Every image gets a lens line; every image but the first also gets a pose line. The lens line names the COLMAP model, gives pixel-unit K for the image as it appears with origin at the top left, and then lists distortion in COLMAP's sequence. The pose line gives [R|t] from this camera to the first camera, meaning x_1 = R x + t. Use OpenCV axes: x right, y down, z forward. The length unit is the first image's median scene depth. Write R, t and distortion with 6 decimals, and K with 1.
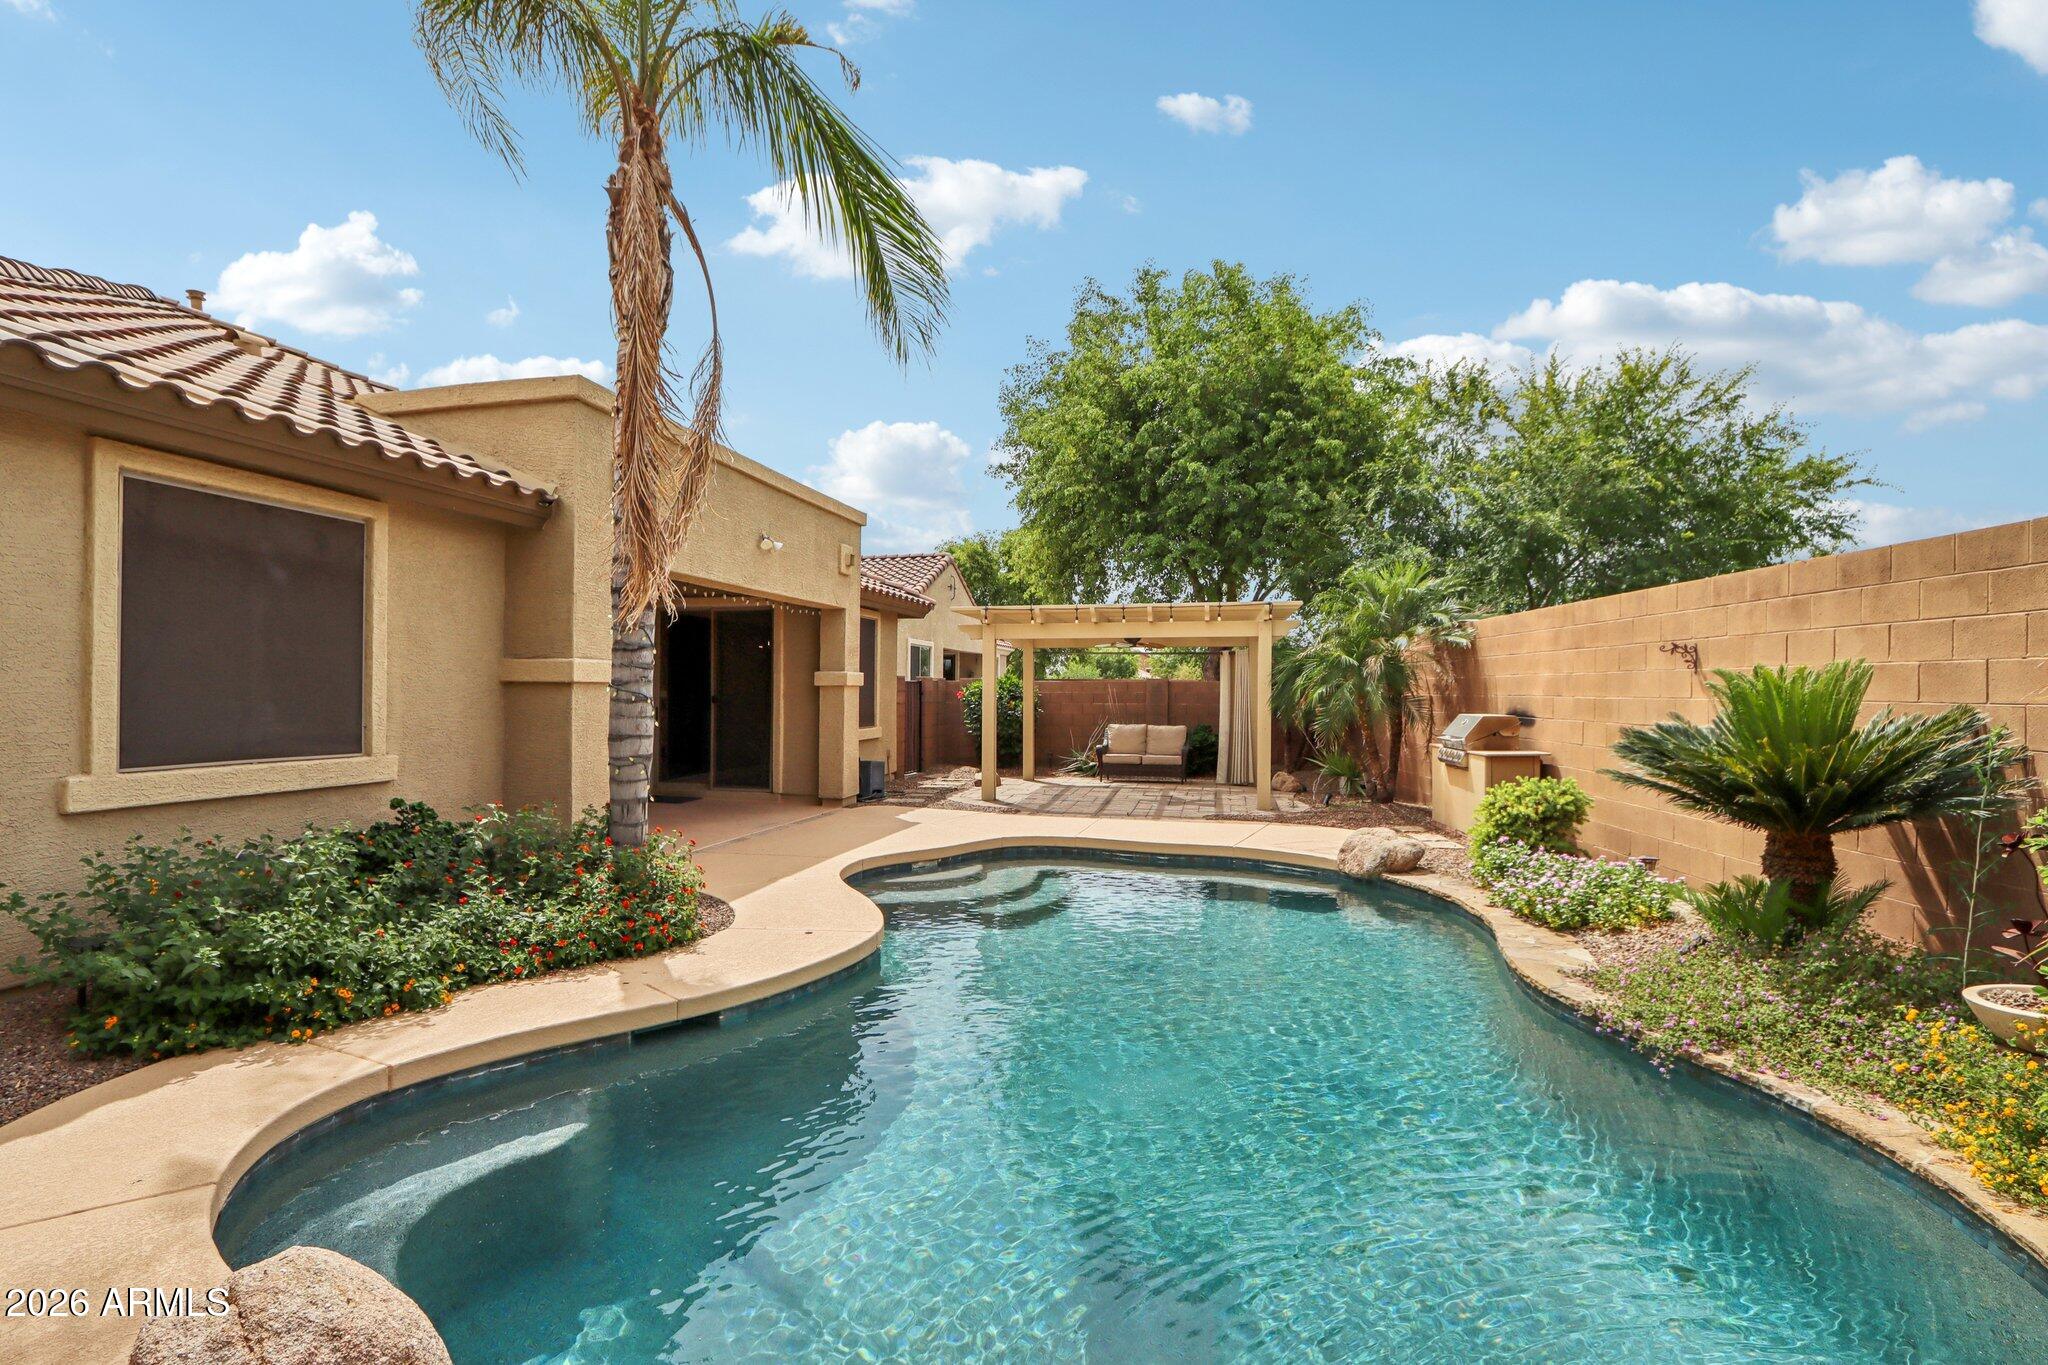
lens RADIAL K [[949.5, 0, 991.5], [0, 949.5, 687.3], [0, 0, 1]] dist [-0.017043, 0.002095]
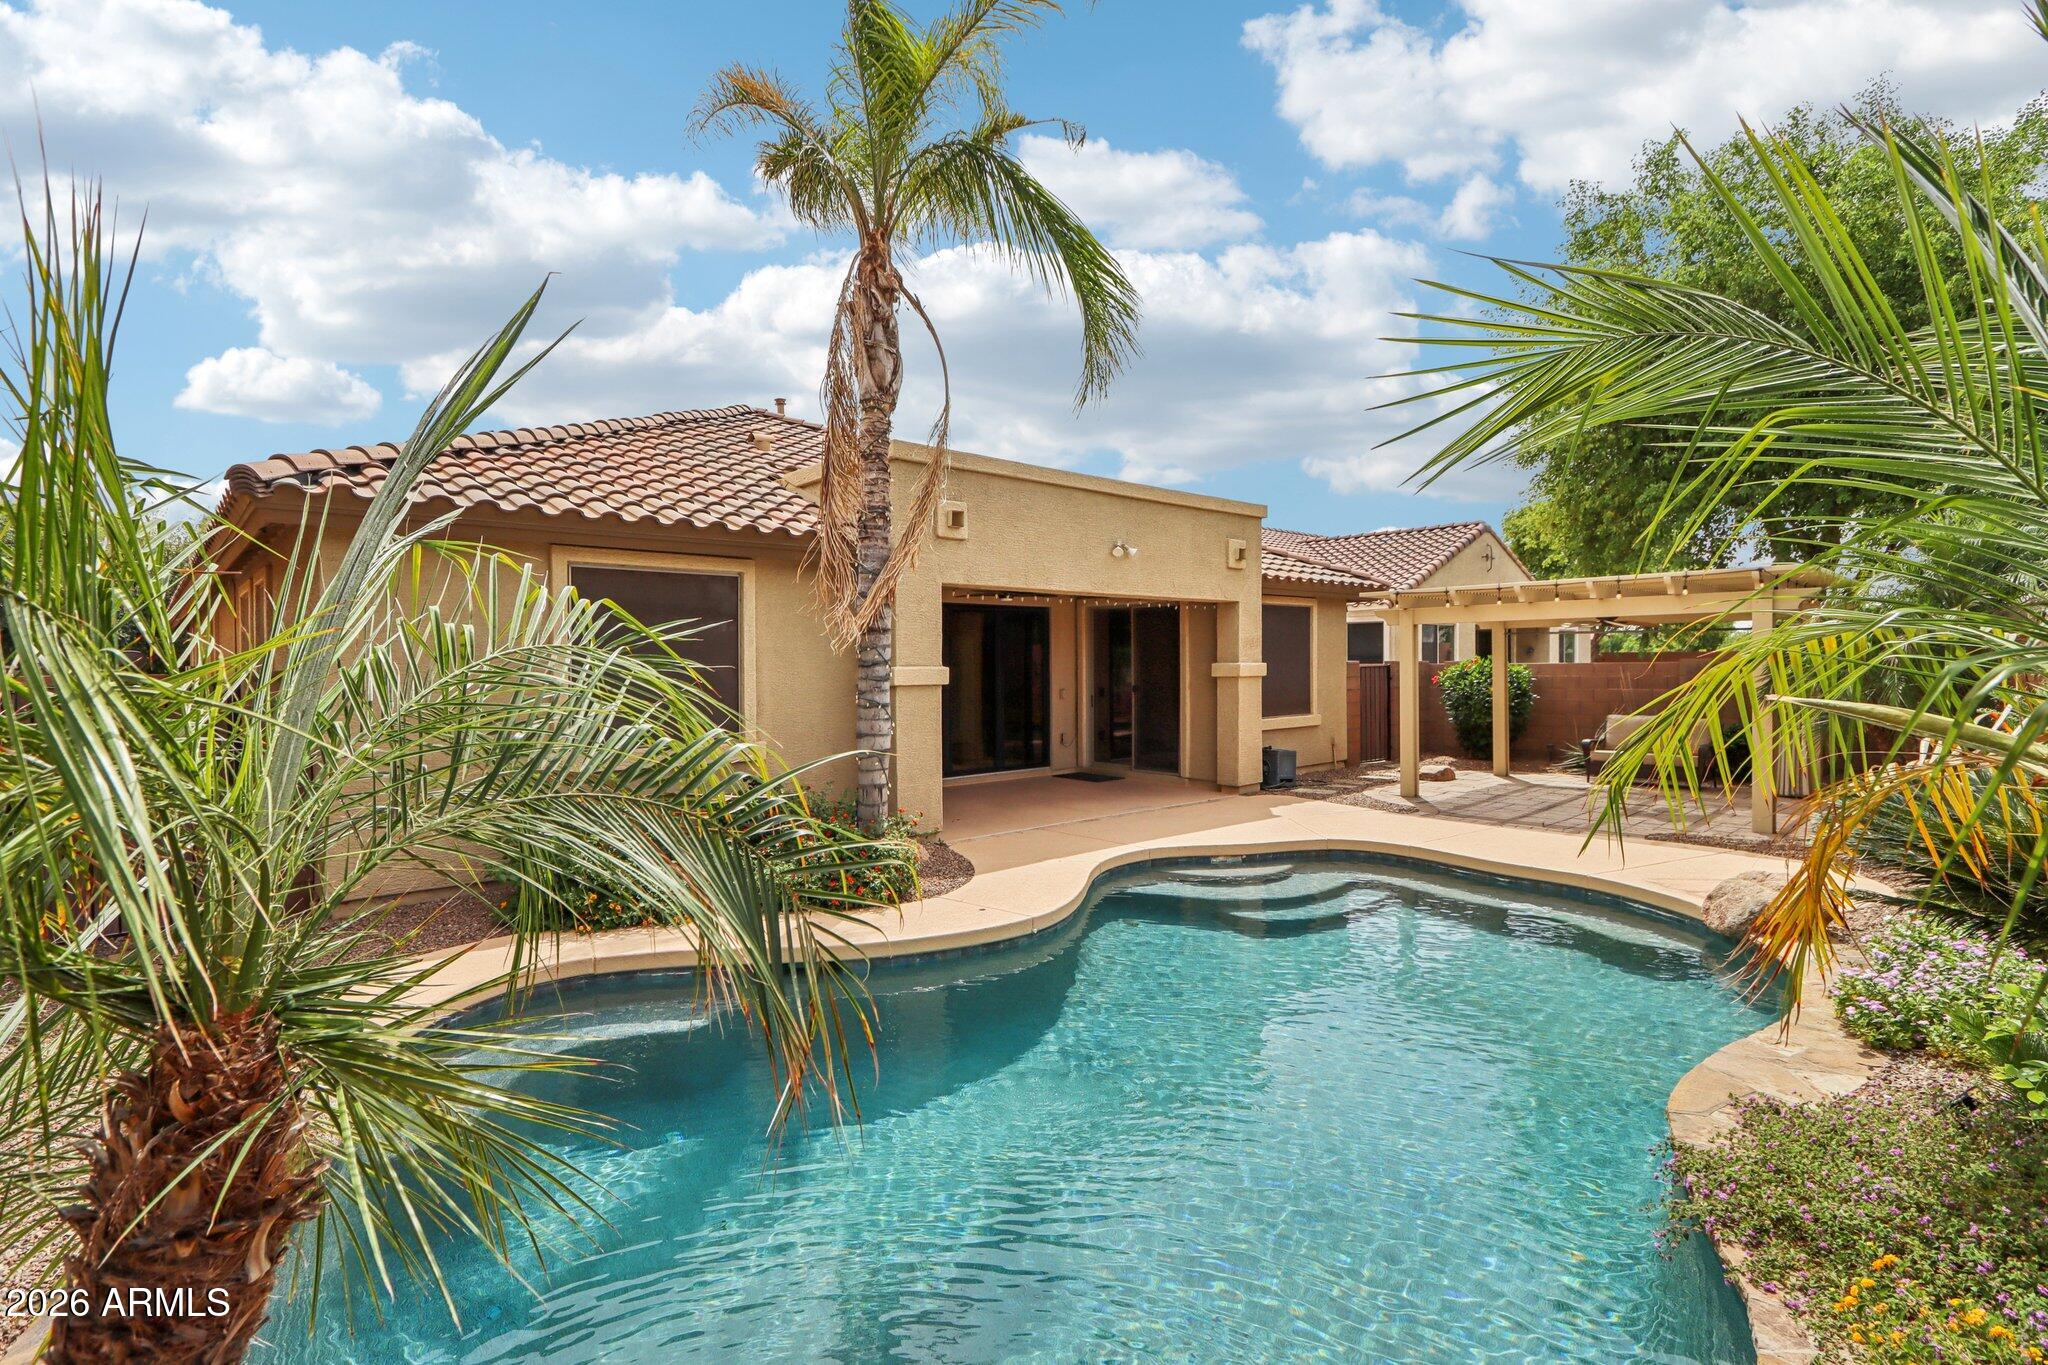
lens RADIAL K [[925.3, 0, 1026.4], [0, 925.3, 676.2], [0, 0, 1]] dist [-0.002115, -0.000207]
pose [[0.833662, -0.006560, -0.552236, 0.210265], [0.014331, 0.999850, 0.009757, -0.015582], [0.552089, -0.016048, 0.833630, 0.039774]]
